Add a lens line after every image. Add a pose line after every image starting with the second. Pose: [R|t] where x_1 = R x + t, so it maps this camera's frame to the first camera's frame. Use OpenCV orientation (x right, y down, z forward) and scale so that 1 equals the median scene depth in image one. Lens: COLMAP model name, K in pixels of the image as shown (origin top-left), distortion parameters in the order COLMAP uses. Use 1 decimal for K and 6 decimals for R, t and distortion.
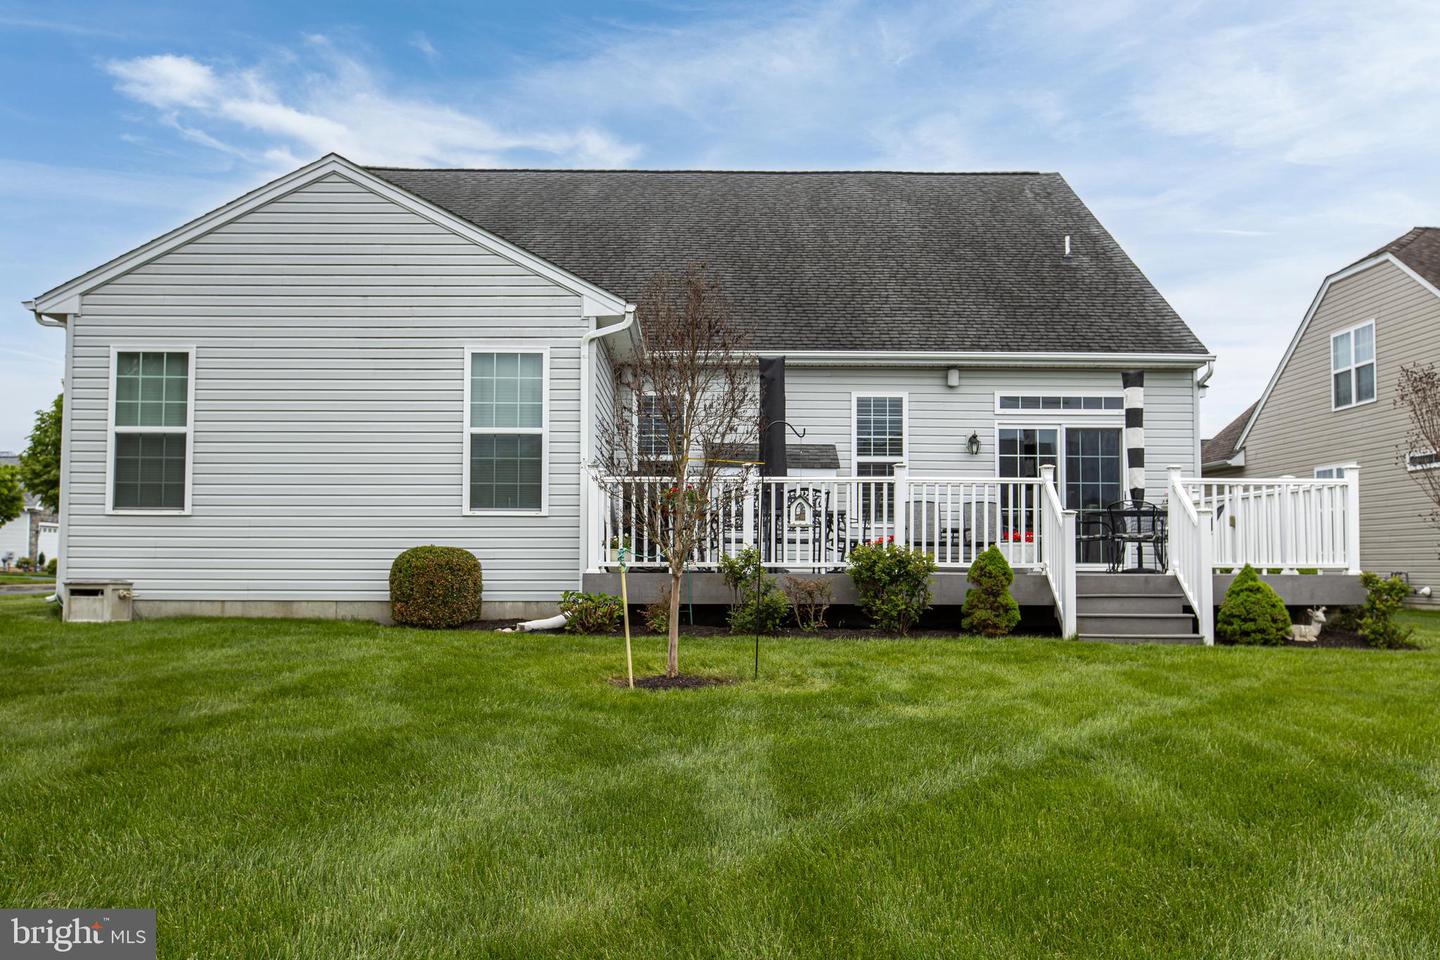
lens RADIAL K [[1364.6, 0, 720.0], [0, 1364.6, 480.0], [0, 0, 1]] dist [-0.002154, -0.012335]
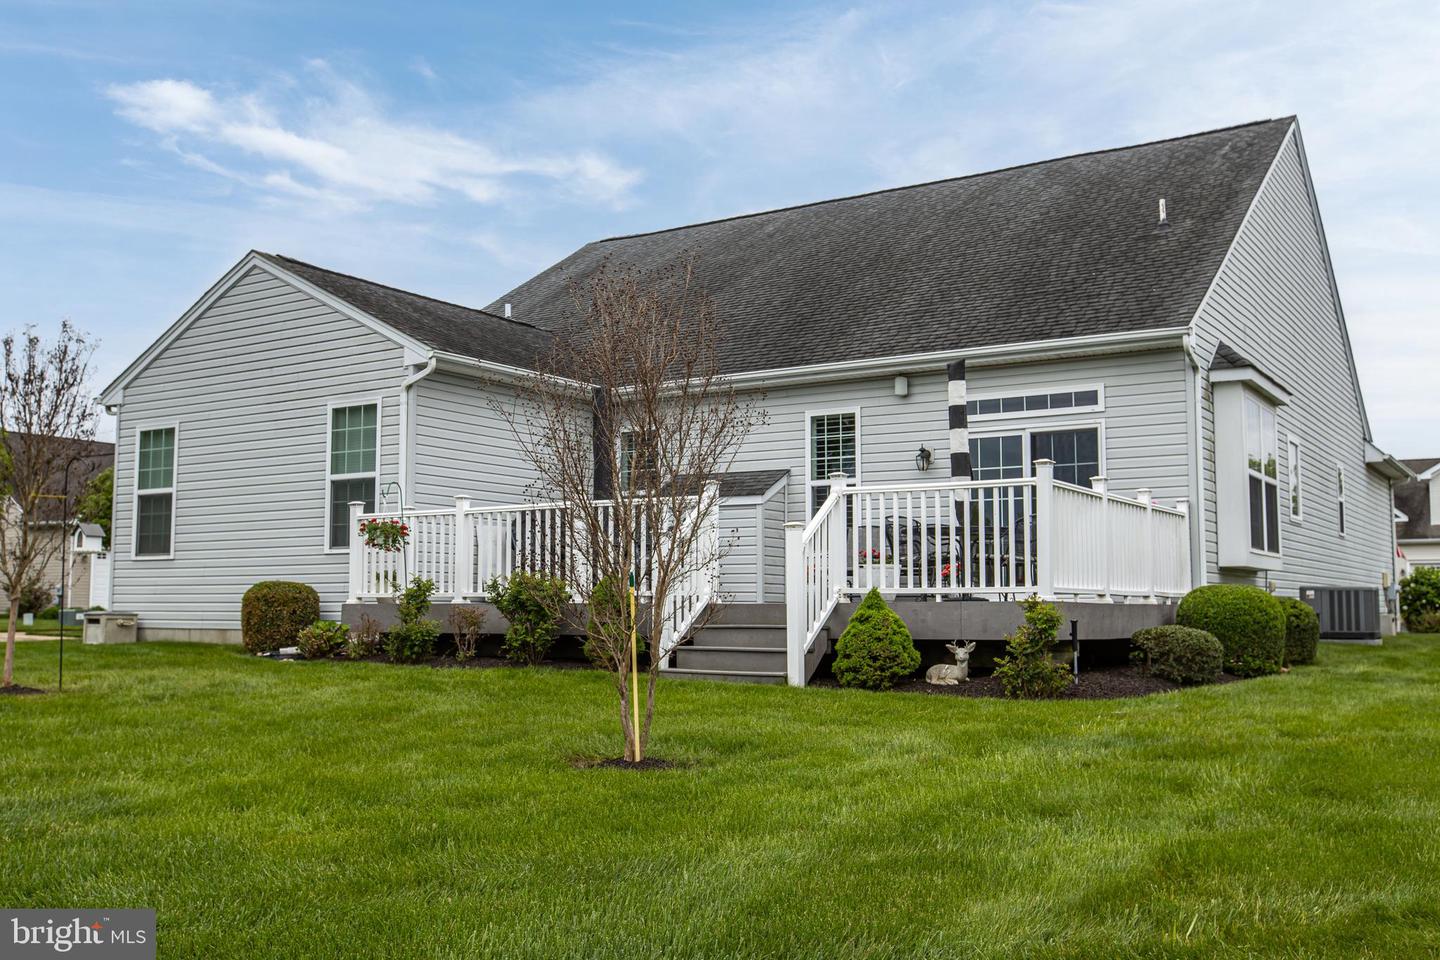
lens RADIAL K [[1364.6, 0, 720.0], [0, 1364.6, 480.0], [0, 0, 1]] dist [-0.002154, -0.012335]
pose [[0.831246, -0.055304, -0.553147, 0.702230], [0.035737, 0.998297, -0.046107, 0.028658], [0.554755, 0.018559, 0.831807, 0.246354]]
